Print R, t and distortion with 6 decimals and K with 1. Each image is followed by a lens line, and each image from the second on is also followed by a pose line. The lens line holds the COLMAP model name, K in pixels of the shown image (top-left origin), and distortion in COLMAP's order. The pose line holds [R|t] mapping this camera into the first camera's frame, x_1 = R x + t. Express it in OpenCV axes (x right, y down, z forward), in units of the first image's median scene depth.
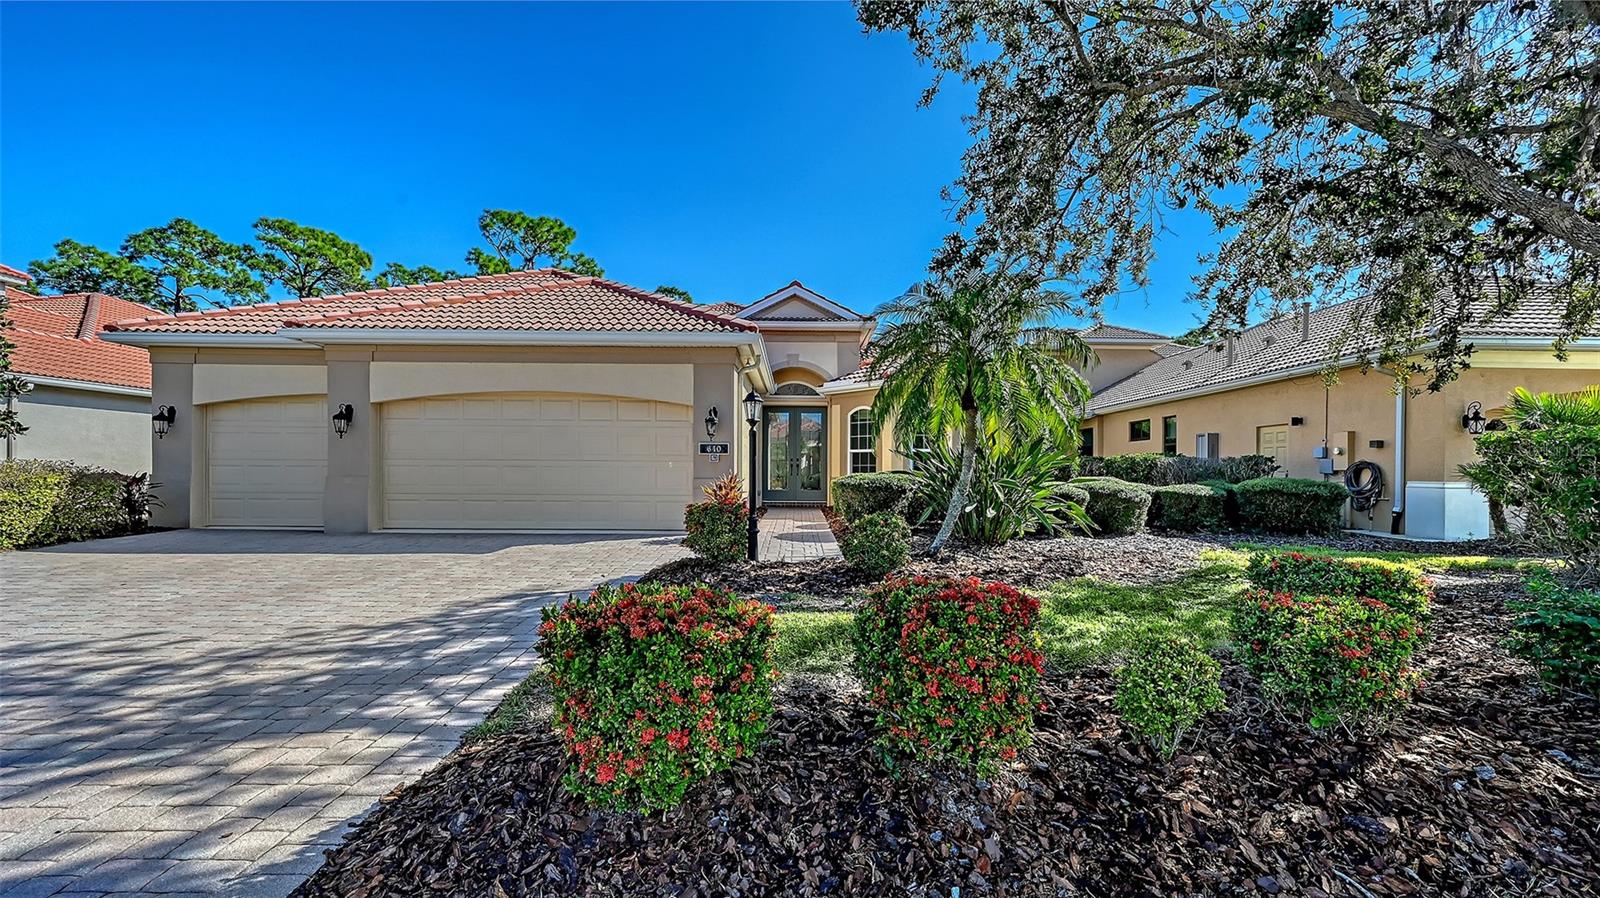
lens RADIAL K [[662.9, 0, 757.9], [0, 662.9, 466.9], [0, 0, 1]] dist [0.000007, -0.000215]
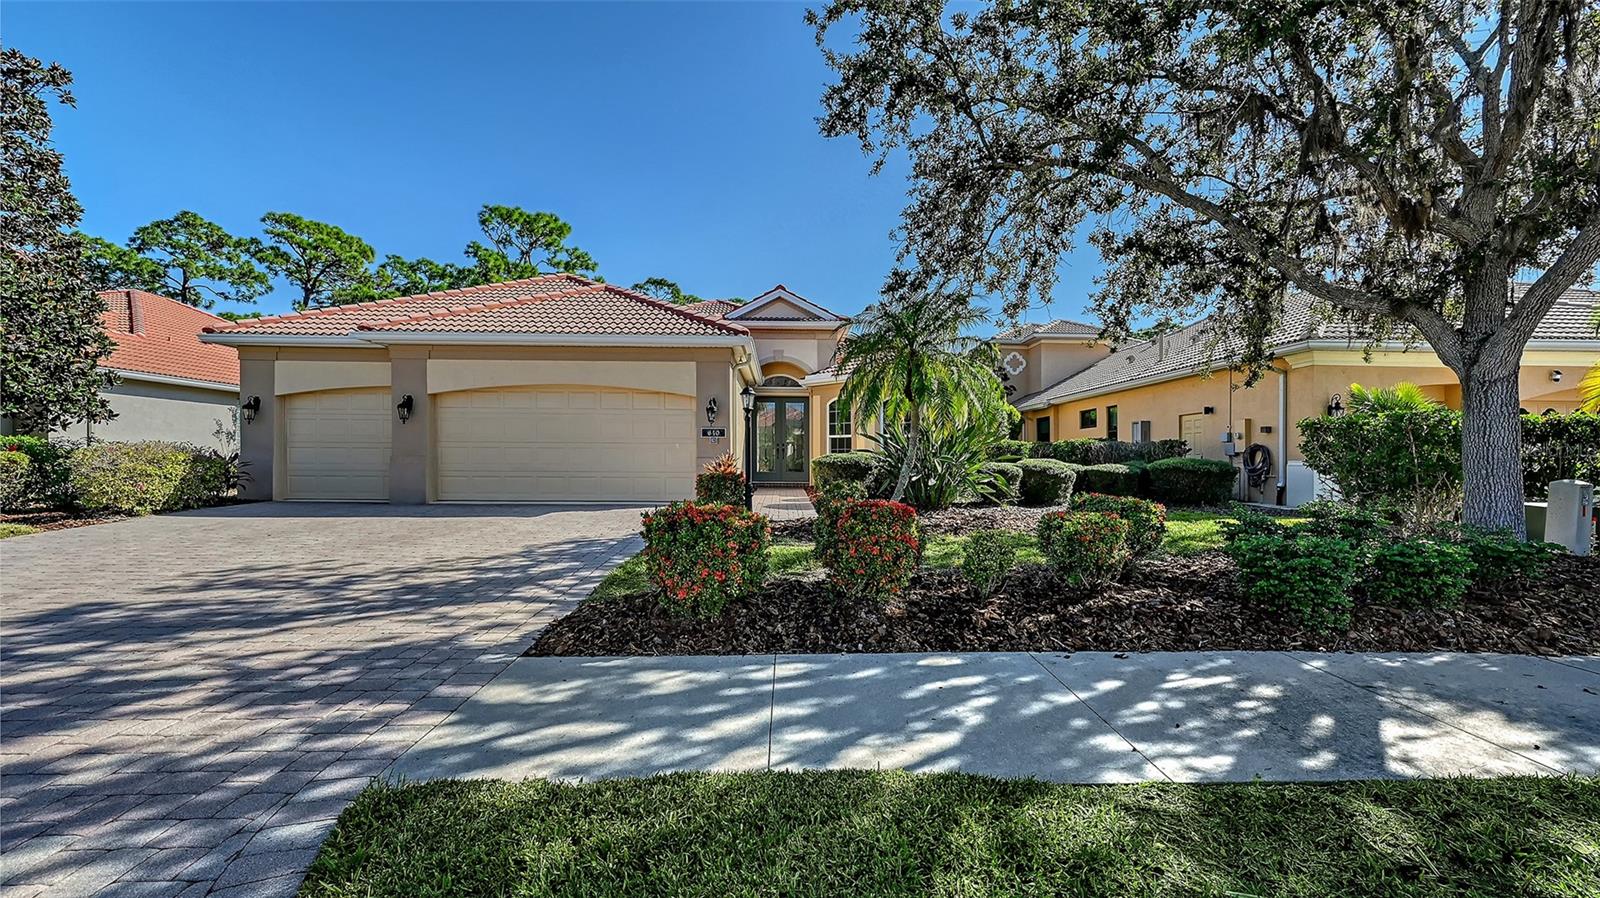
lens RADIAL K [[662.8, 0, 787.4], [0, 662.8, 532.5], [0, 0, 1]] dist [0.000285, -0.000002]
pose [[0.997862, -0.011513, 0.064340, -0.011824], [0.004175, 0.993581, 0.113049, 0.017487], [-0.065229, -0.112539, 0.991504, -0.232499]]
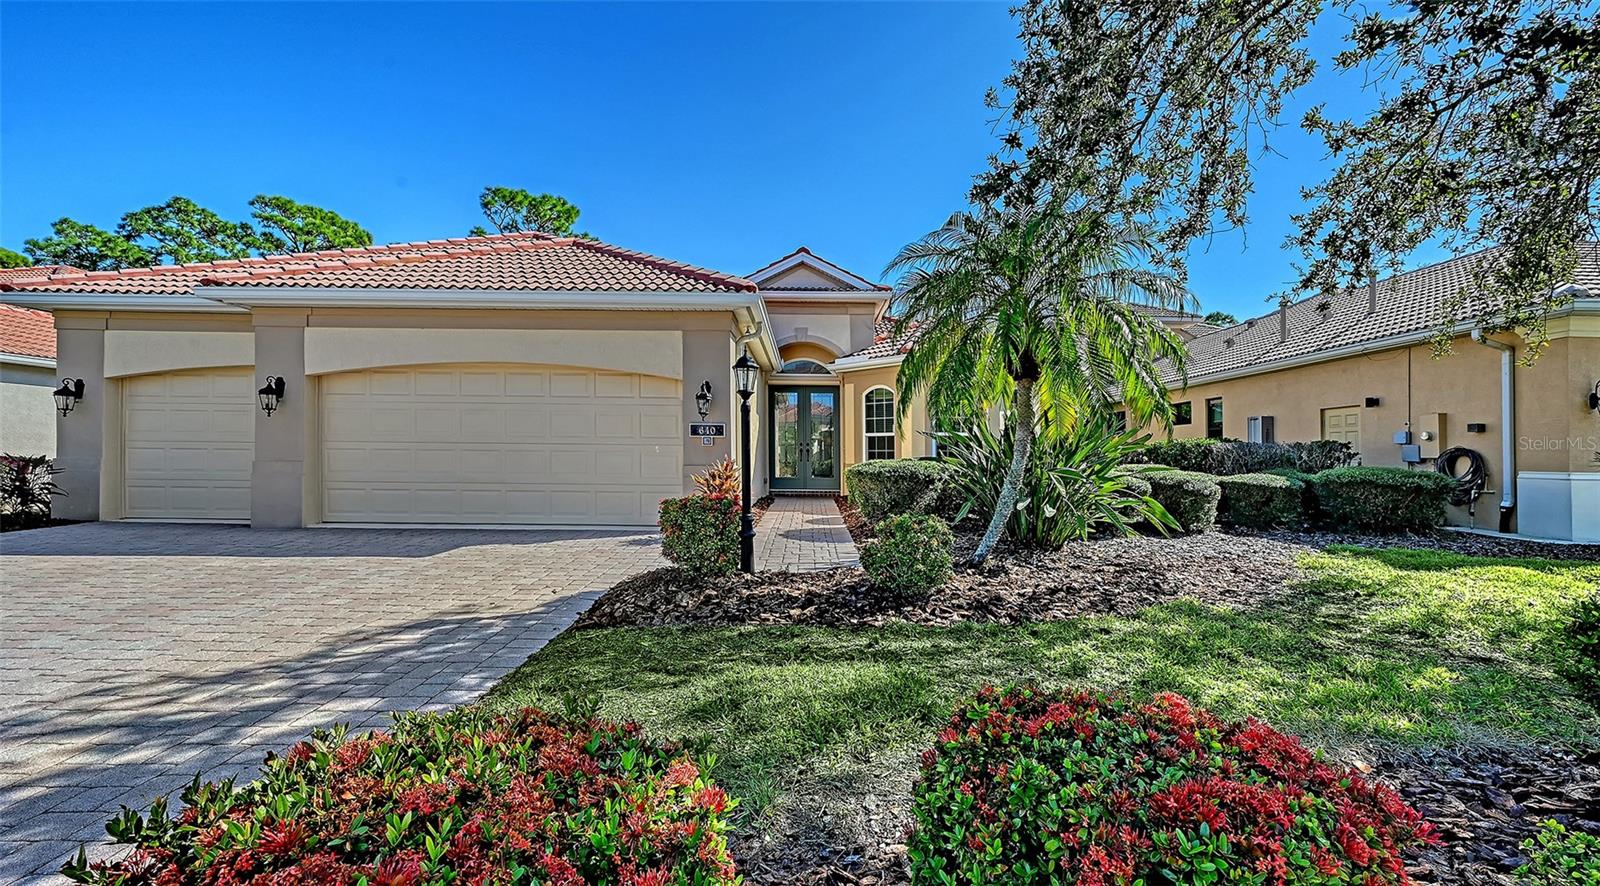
lens RADIAL K [[646.7, 0, 742.7], [0, 646.7, 386.9], [0, 0, 1]] dist [-0.000368, 0.000093]
pose [[0.999066, -0.000764, -0.043203, 0.015647], [-0.003557, 0.994997, -0.099842, -0.000161], [0.043063, 0.099903, 0.994065, 0.172102]]
